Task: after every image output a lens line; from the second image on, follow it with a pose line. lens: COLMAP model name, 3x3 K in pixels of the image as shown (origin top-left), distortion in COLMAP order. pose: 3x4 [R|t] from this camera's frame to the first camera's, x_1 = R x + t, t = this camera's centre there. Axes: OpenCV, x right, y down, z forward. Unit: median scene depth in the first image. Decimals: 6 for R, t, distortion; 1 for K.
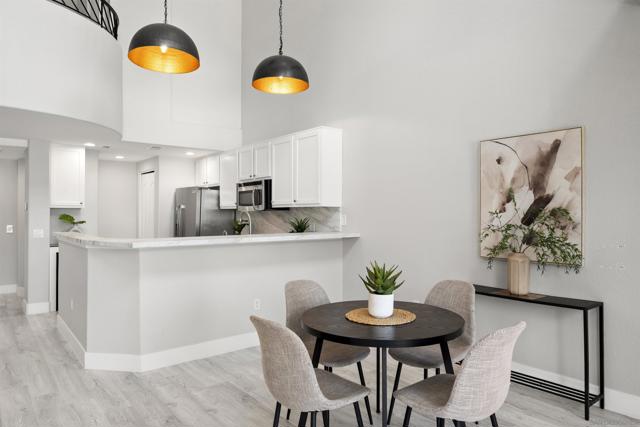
lens RADIAL K [[424.6, 0, 321.2], [0, 424.6, 214.8], [0, 0, 1]] dist [-0.019819, 0.001244]
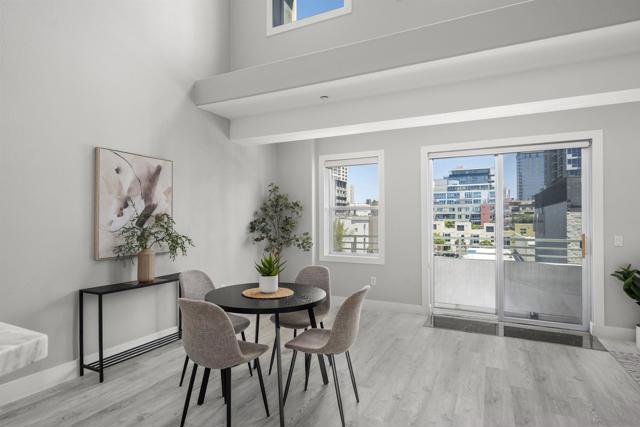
lens RADIAL K [[345.7, 0, 317.6], [0, 345.7, 217.7], [0, 0, 1]] dist [0.001411, 0.002872]
pose [[-0.415416, 0.007284, 0.909602, -0.465202], [-0.000792, 0.999965, -0.008369, 0.003945], [-0.909631, -0.004197, -0.415396, 0.651354]]
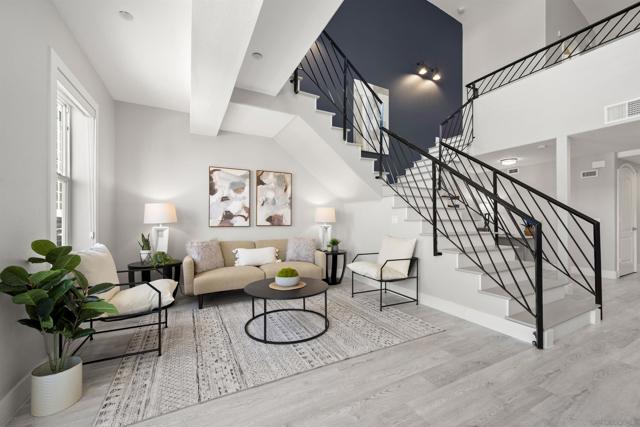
lens RADIAL K [[254.0, 0, 317.2], [0, 254.0, 218.4], [0, 0, 1]] dist [0.001422, -0.001068]
pose [[-0.201104, -0.005847, -0.979552, 0.156366], [0.001828, 0.999978, -0.006344, 0.049195], [0.979568, -0.003067, -0.201089, 0.082742]]
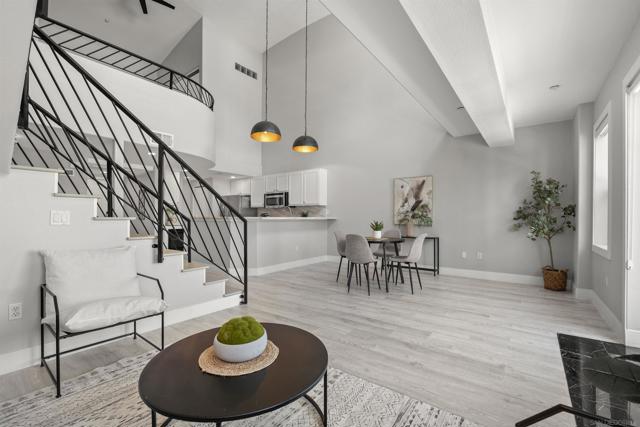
lens RADIAL K [[277.2, 0, 316.6], [0, 277.2, 223.7], [0, 0, 1]] dist [-0.003920, -0.000841]
pose [[0.970809, -0.001531, 0.239848, -0.361919], [-0.003596, 0.999774, 0.020935, 0.047371], [-0.239826, -0.021186, 0.970585, -0.385852]]
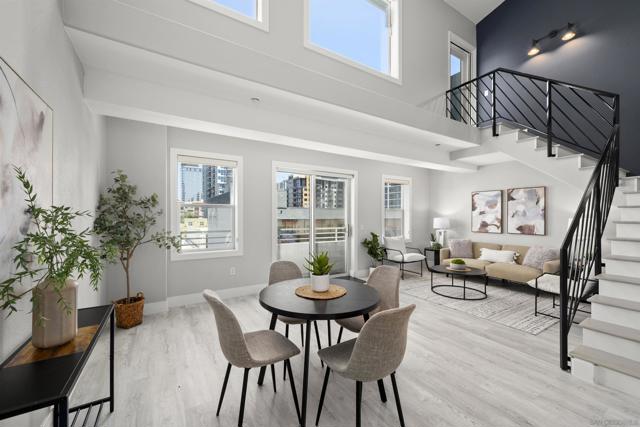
lens RADIAL K [[254.0, 0, 320.0], [0, 254.0, 216.3], [0, 0, 1]] dist [0.001422, -0.001068]
pose [[-0.993010, -0.003041, 0.117992, 0.022609], [-0.003188, 0.999994, -0.001054, -0.000661], [-0.117988, -0.001423, -0.993014, 0.891465]]
